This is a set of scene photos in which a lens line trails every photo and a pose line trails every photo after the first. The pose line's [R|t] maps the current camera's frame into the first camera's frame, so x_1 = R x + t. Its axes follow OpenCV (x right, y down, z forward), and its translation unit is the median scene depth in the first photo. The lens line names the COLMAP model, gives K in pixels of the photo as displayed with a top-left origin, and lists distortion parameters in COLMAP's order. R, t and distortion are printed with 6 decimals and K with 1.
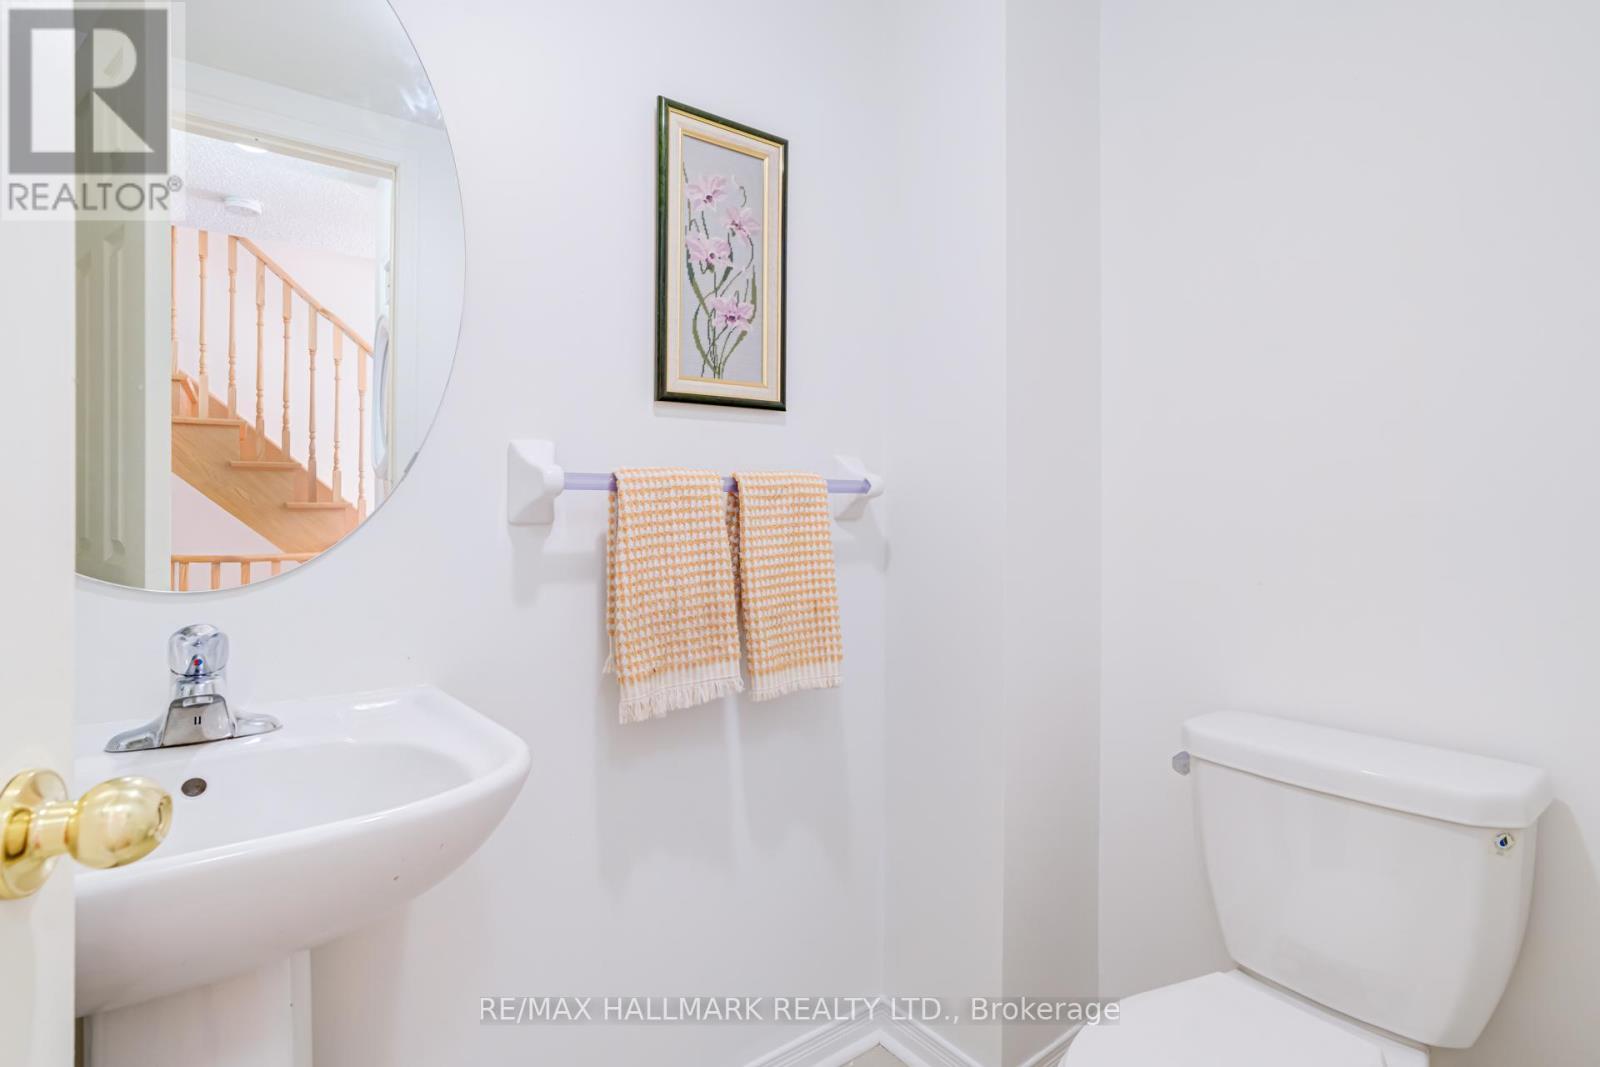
lens RADIAL K [[690.6, 0, 799.0], [0, 690.6, 502.7], [0, 0, 1]] dist [-0.020783, 0.000106]
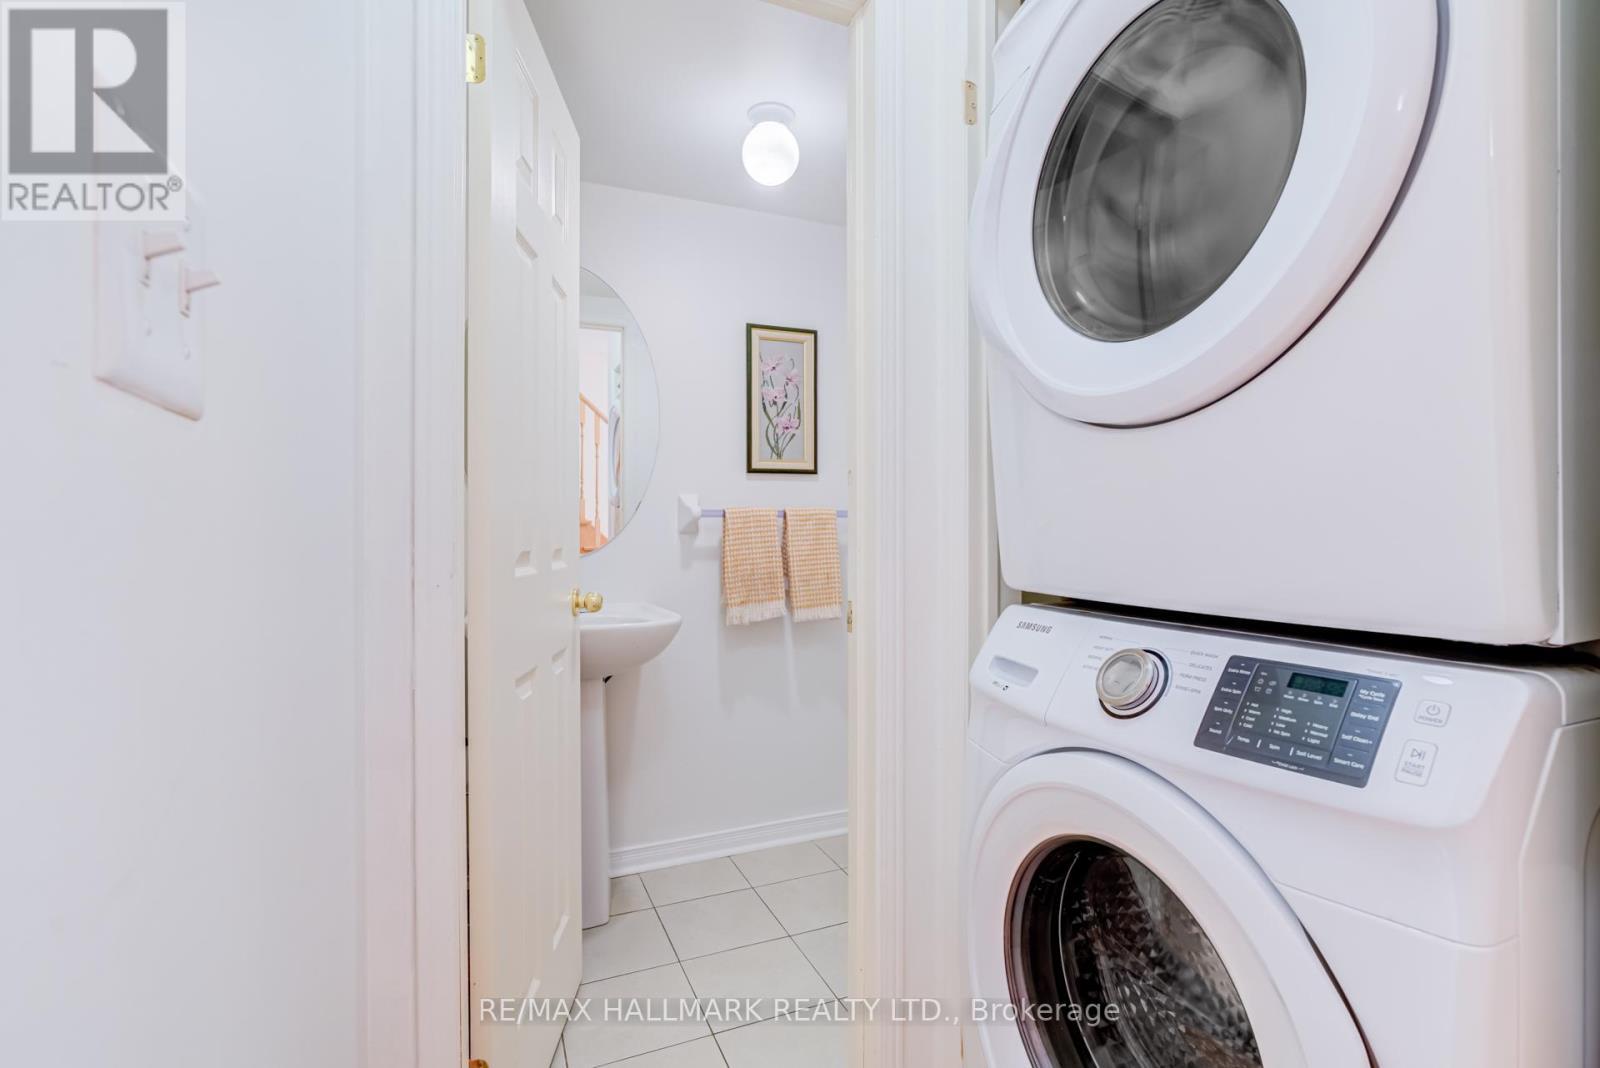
lens RADIAL K [[645.5, 0, 800.0], [0, 645.5, 534.0], [0, 0, 1]] dist [0.000176, 0.000029]
pose [[0.969135, 0.004462, -0.246489, 0.403283], [0.000820, 0.999772, 0.021322, -0.007668], [0.246528, -0.020866, 0.968911, -0.788796]]
